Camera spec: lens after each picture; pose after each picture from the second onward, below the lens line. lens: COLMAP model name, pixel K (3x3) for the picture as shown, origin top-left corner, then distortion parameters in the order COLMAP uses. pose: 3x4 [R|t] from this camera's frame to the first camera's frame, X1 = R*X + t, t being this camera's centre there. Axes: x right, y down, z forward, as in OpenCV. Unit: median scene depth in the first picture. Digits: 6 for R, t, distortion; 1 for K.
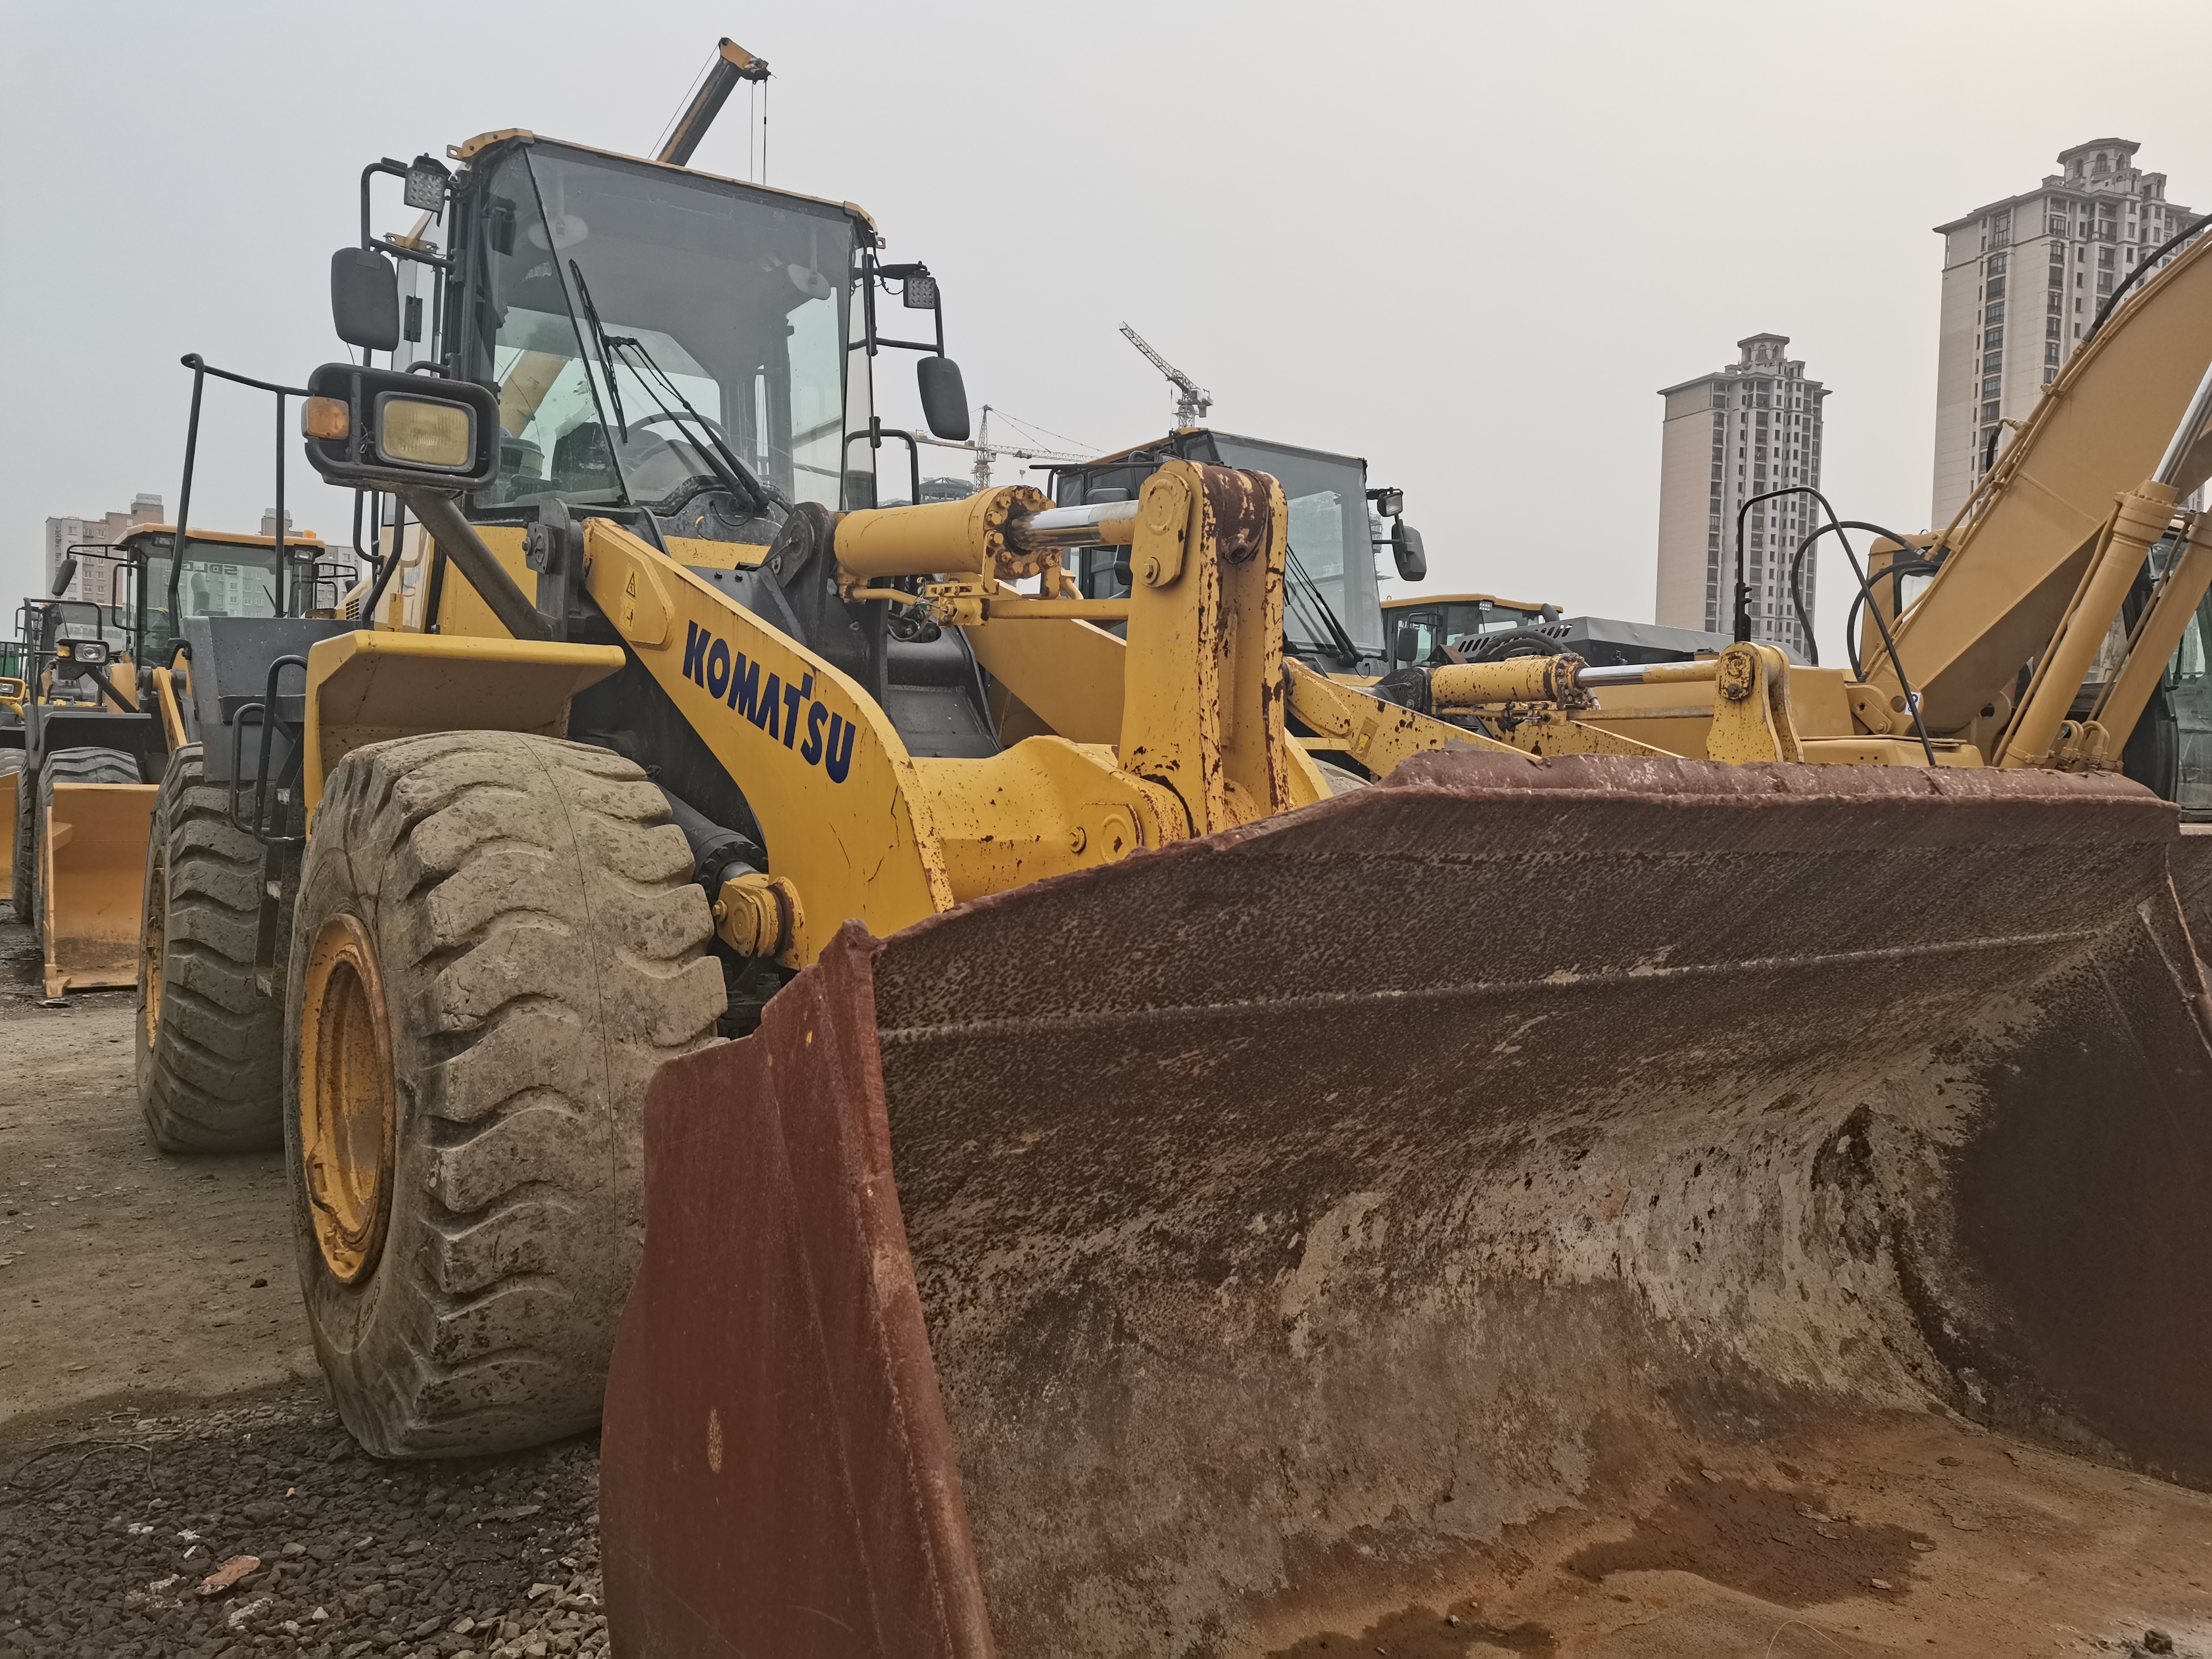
lens RADIAL K [[1702.4, 0, 1100.0], [0, 1702.4, 828.4], [0, 0, 1]] dist [0.041828, 0.000070]
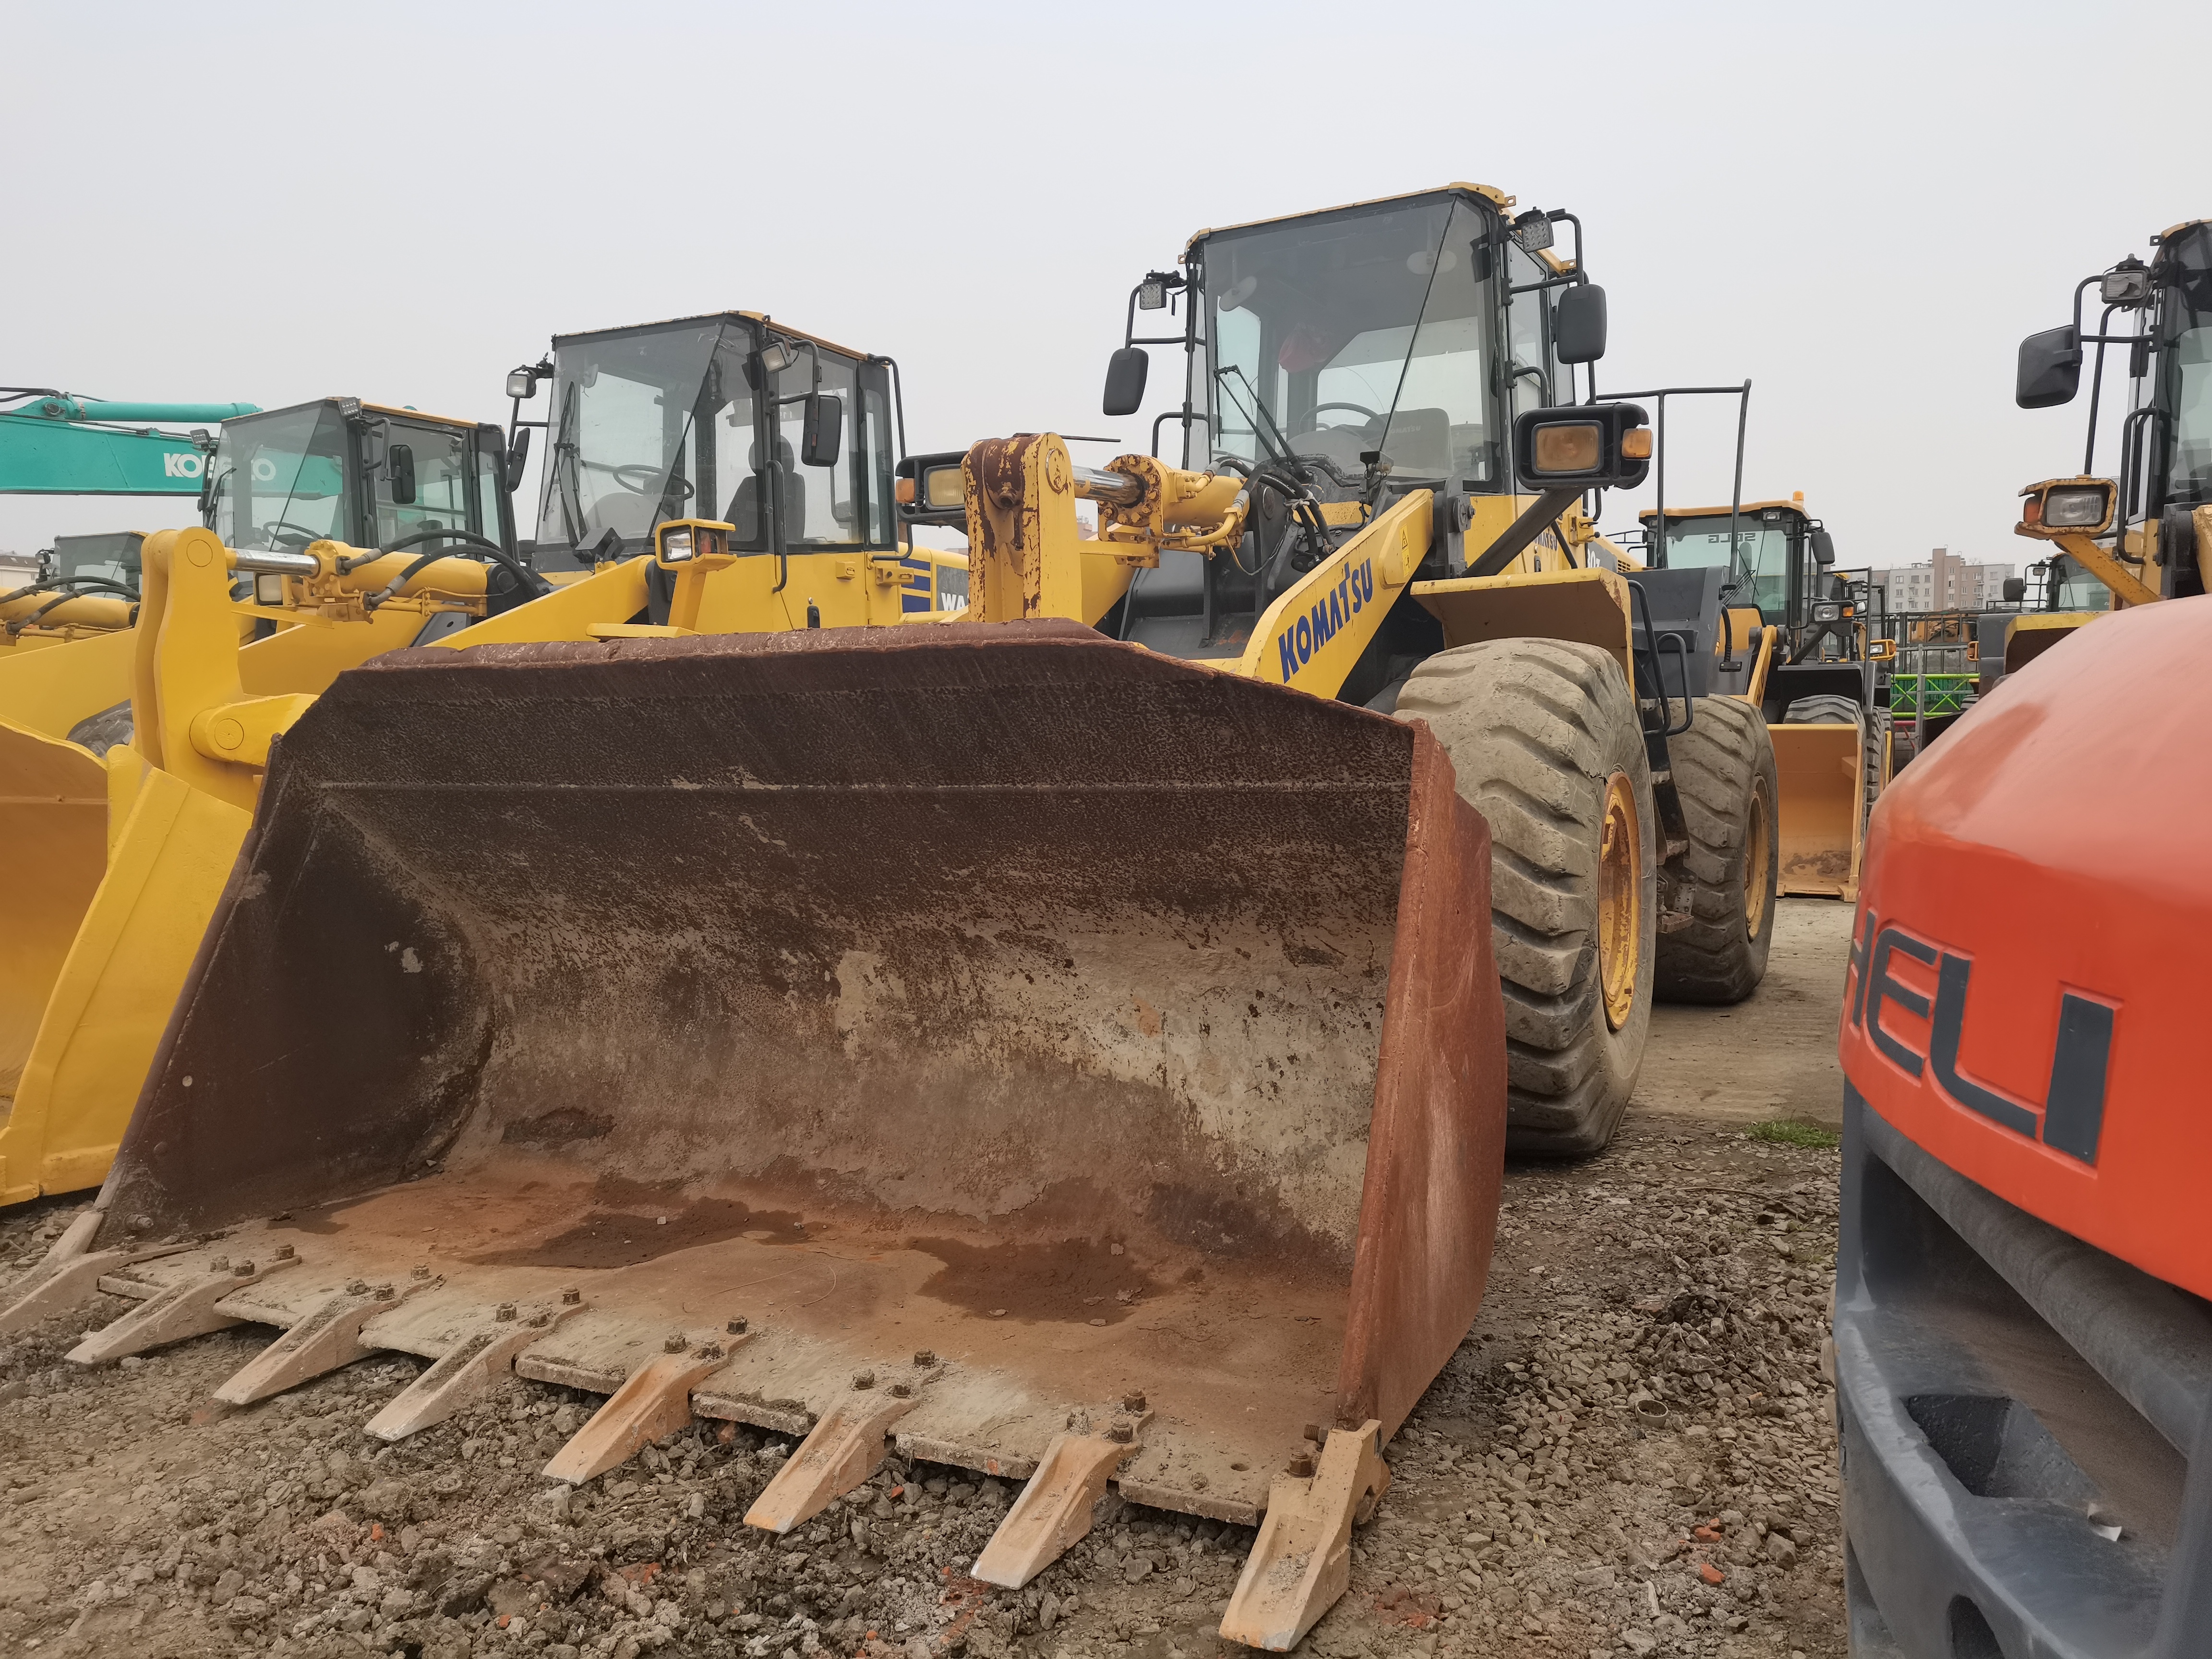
lens RADIAL K [[1702.4, 0, 1100.0], [0, 1702.4, 828.4], [0, 0, 1]] dist [0.041828, 0.000070]
pose [[0.448466, 0.025144, -0.893446, 1.401353], [-0.002657, 0.999637, 0.026798, 0.063466], [0.893796, -0.009644, 0.448370, 0.488285]]
